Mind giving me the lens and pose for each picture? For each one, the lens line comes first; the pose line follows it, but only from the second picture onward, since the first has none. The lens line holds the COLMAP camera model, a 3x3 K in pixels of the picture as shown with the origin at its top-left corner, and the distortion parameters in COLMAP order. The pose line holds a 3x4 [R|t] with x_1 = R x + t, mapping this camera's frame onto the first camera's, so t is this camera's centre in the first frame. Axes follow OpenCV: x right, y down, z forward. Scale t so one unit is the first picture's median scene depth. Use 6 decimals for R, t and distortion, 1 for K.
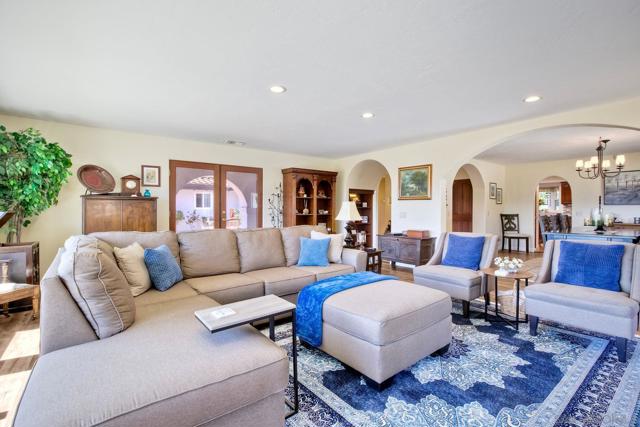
lens RADIAL K [[294.7, 0, 317.4], [0, 294.7, 216.4], [0, 0, 1]] dist [-0.009194, 0.001958]
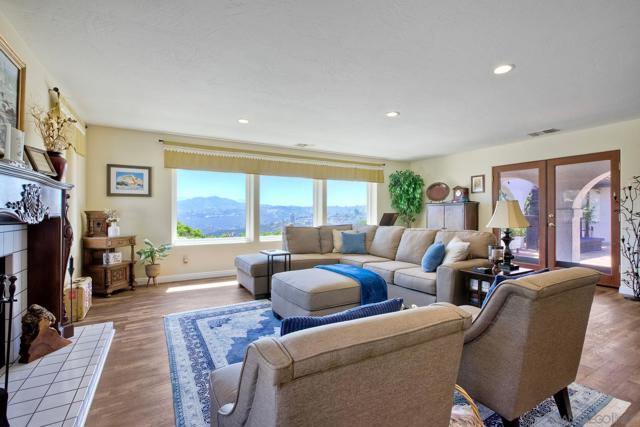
lens RADIAL K [[294.7, 0, 318.9], [0, 294.7, 210.1], [0, 0, 1]] dist [-0.009194, 0.001958]
pose [[-0.143363, -0.010372, -0.989616, 0.754518], [-0.020445, 0.999763, -0.007516, -0.013118], [0.989459, 0.019155, -0.143541, 0.591099]]
